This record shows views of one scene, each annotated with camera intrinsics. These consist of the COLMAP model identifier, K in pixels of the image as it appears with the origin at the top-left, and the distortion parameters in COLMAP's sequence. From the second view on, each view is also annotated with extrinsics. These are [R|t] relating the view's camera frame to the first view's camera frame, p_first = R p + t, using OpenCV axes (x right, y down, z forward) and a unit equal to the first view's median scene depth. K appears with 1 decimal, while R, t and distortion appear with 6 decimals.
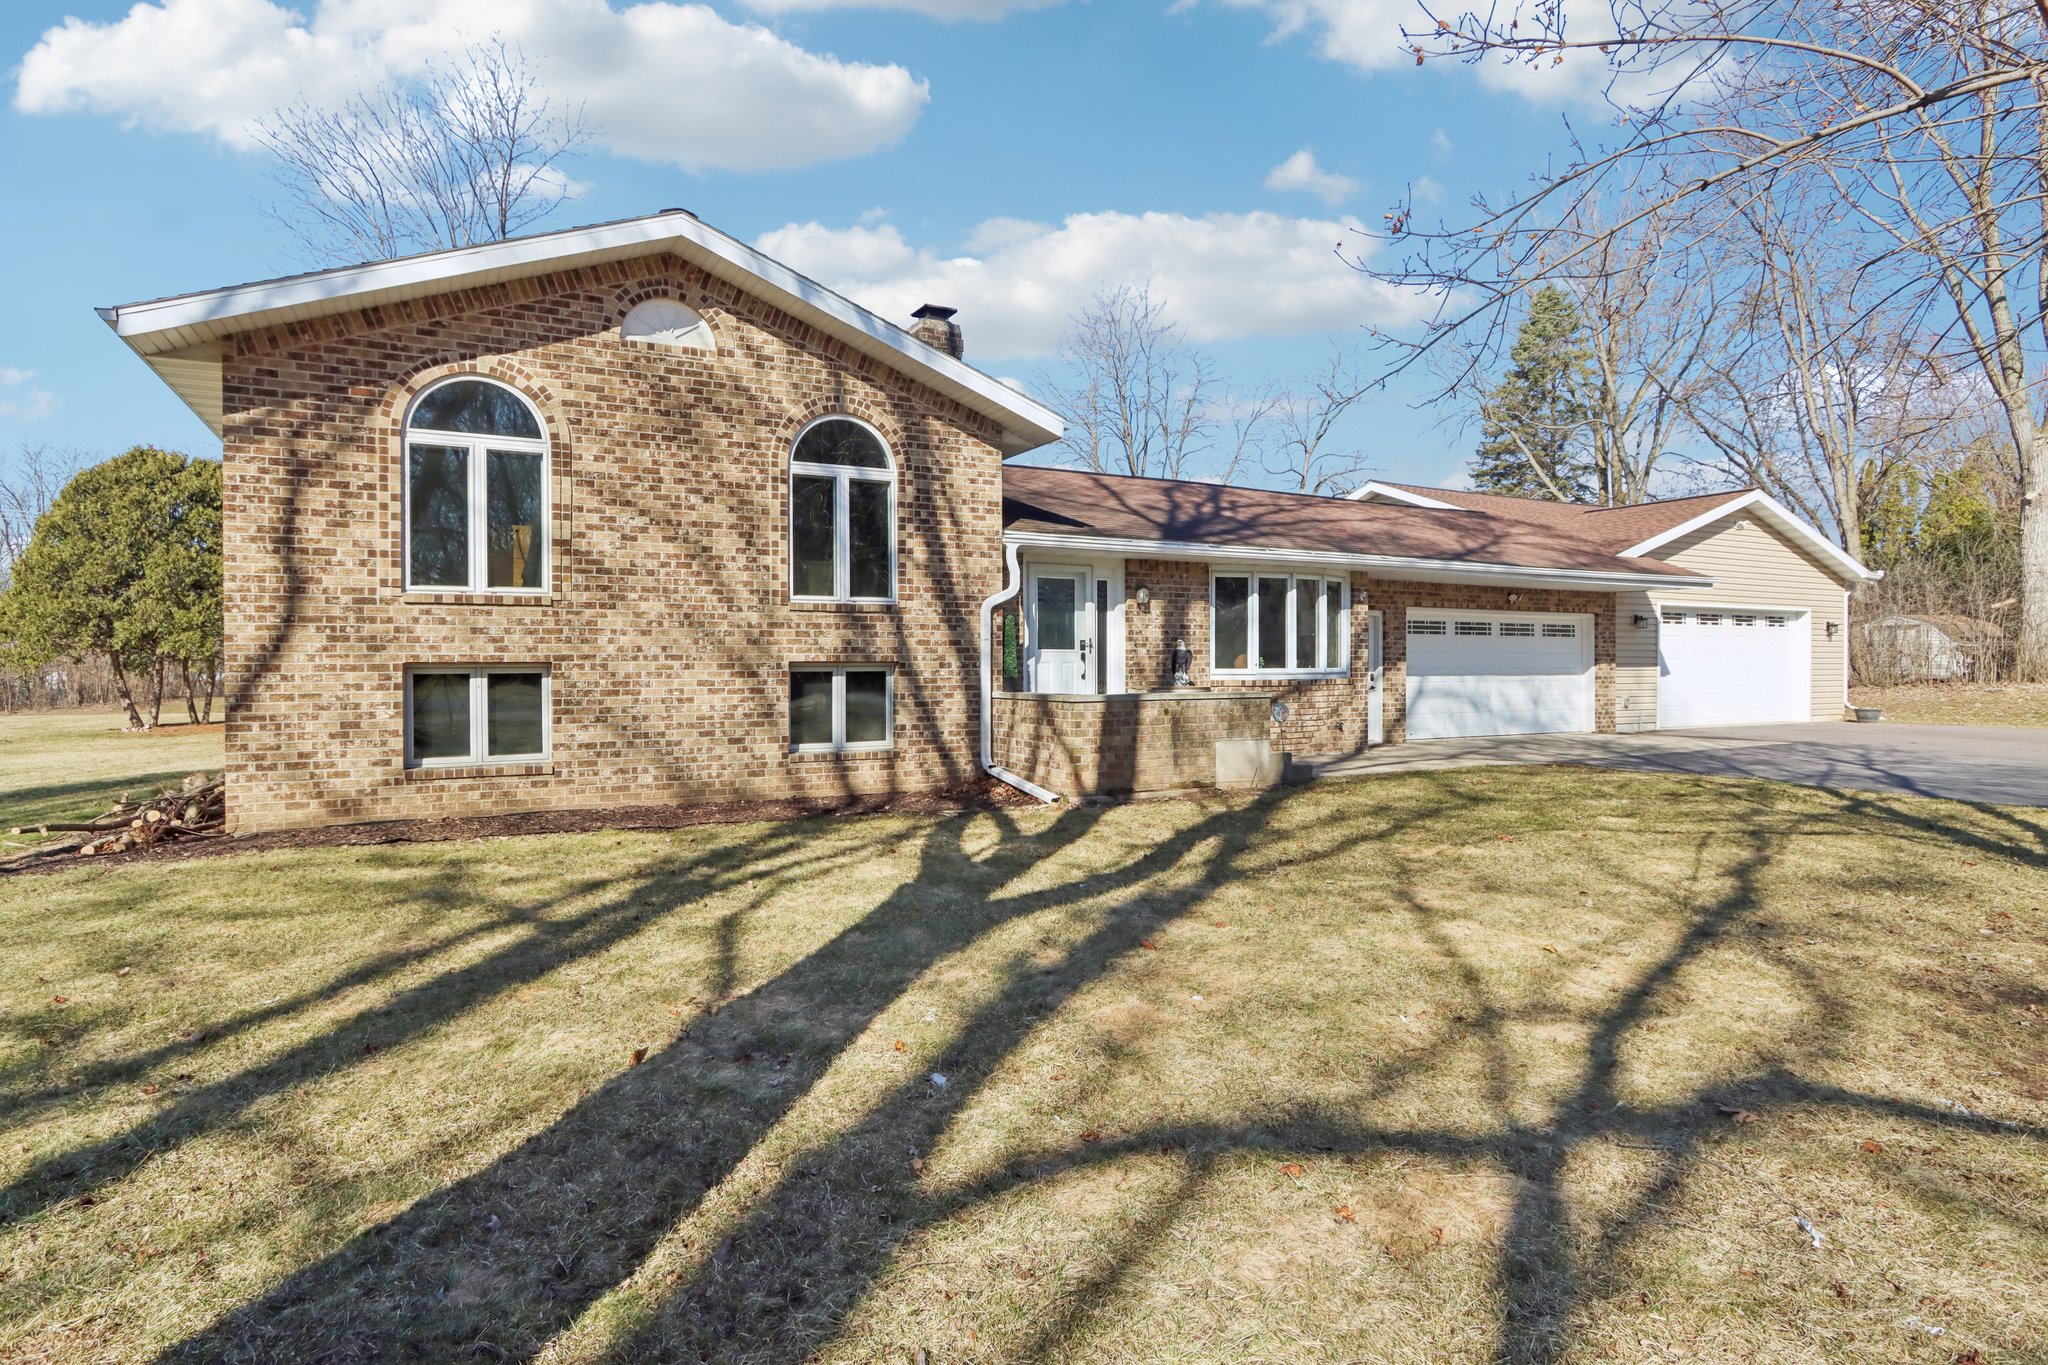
lens RADIAL K [[1118.0, 0, 1024.0], [0, 1118.0, 682.5], [0, 0, 1]] dist [-0.002077, -0.000777]
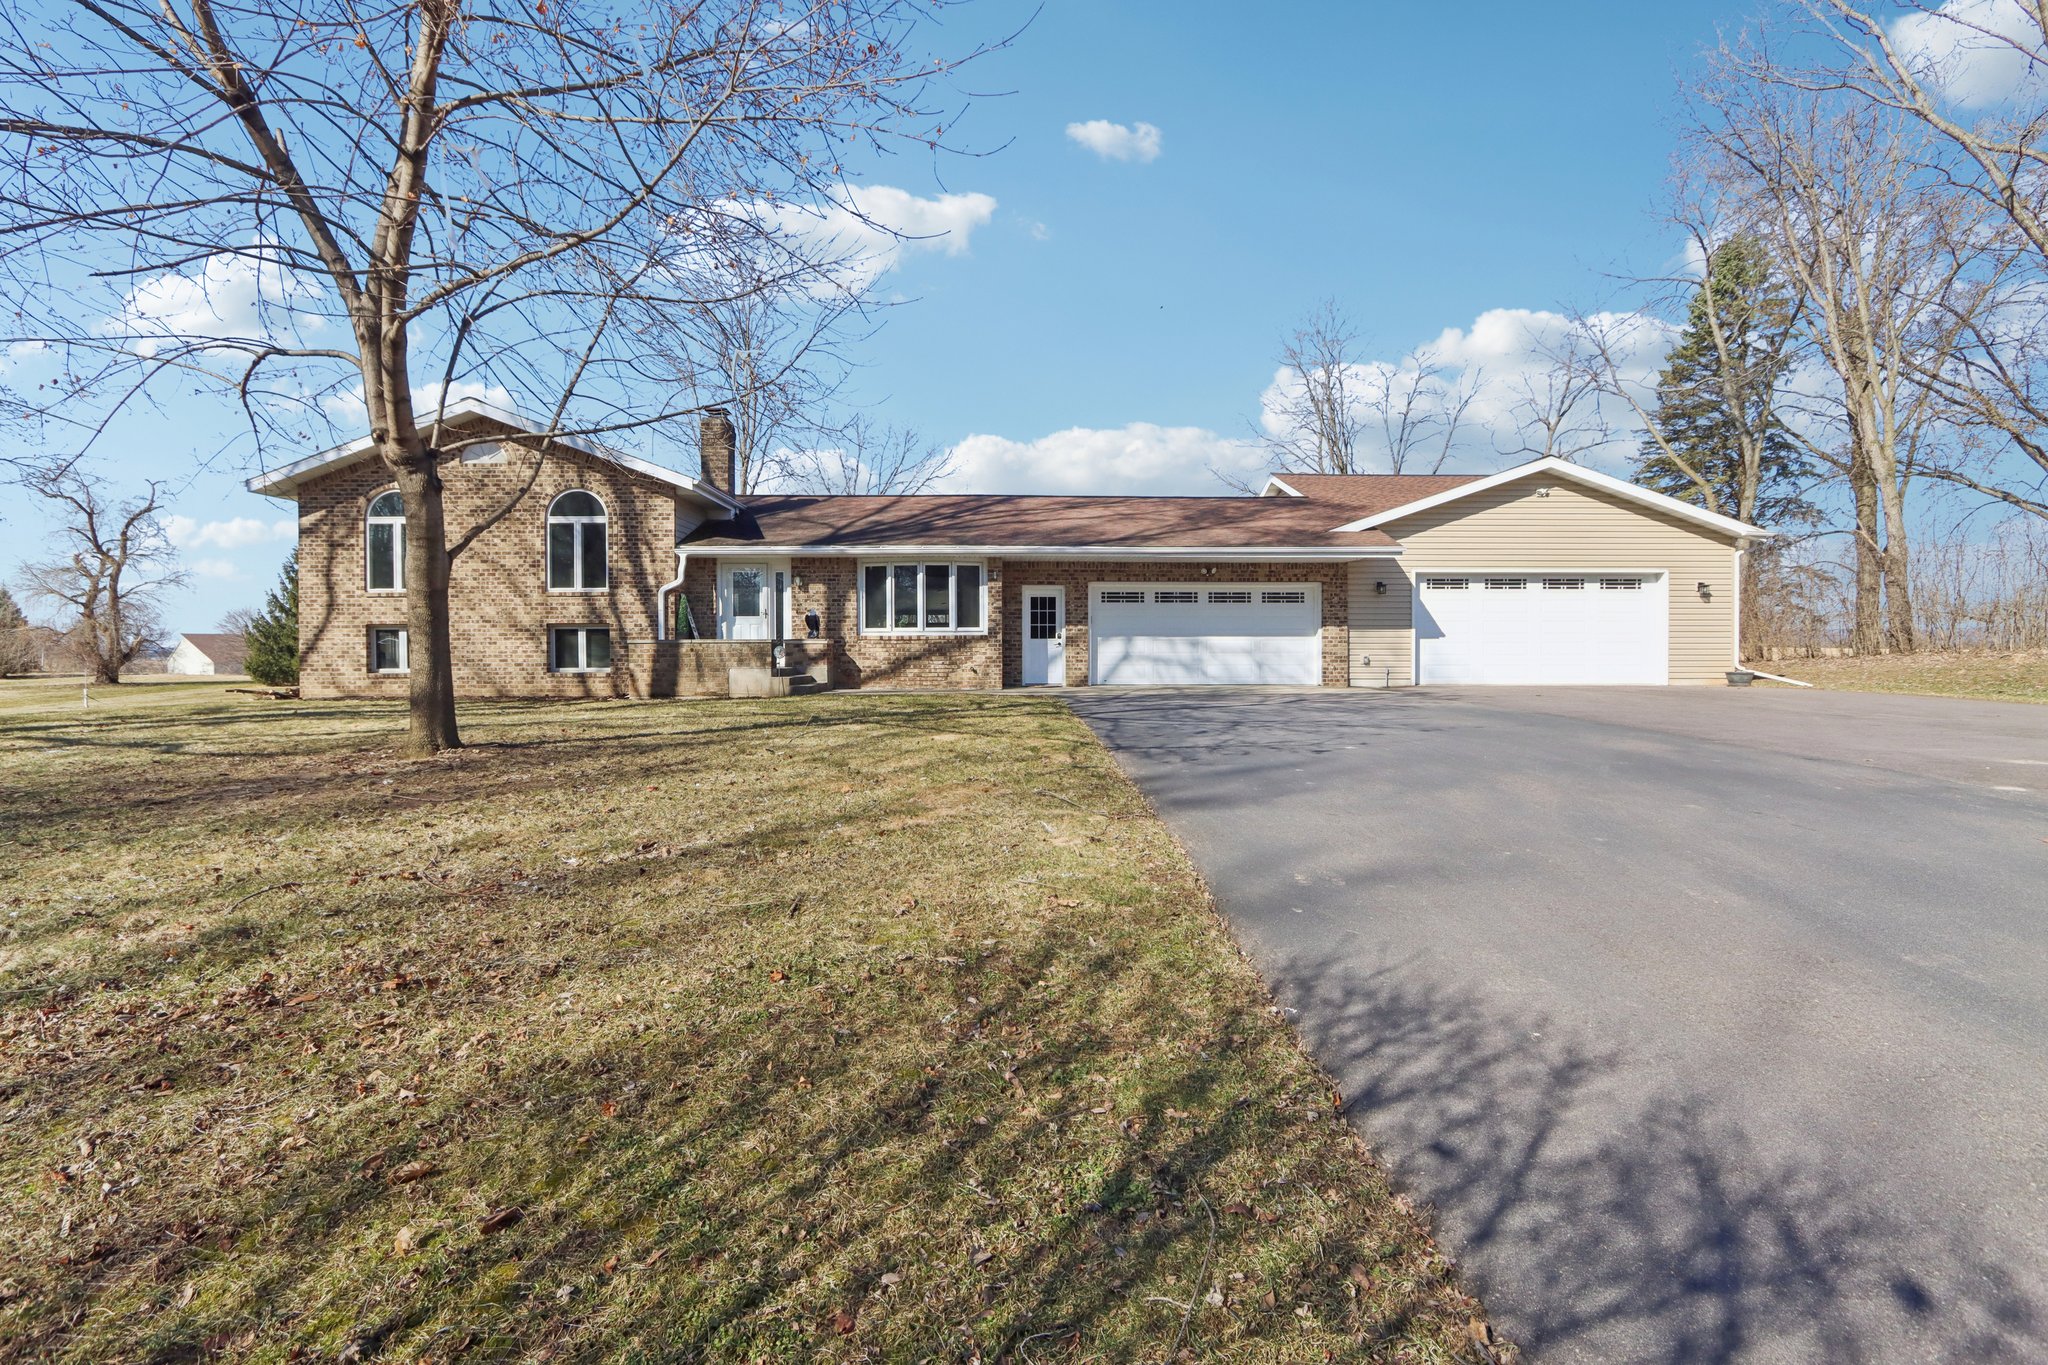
lens RADIAL K [[958.8, 0, 1022.3], [0, 958.8, 659.1], [0, 0, 1]] dist [-0.004525, -0.000065]
pose [[0.880742, 0.007431, -0.473538, 1.050359], [-0.007226, 0.999971, 0.002254, 0.026567], [0.473542, 0.001437, 0.880770, -0.033253]]
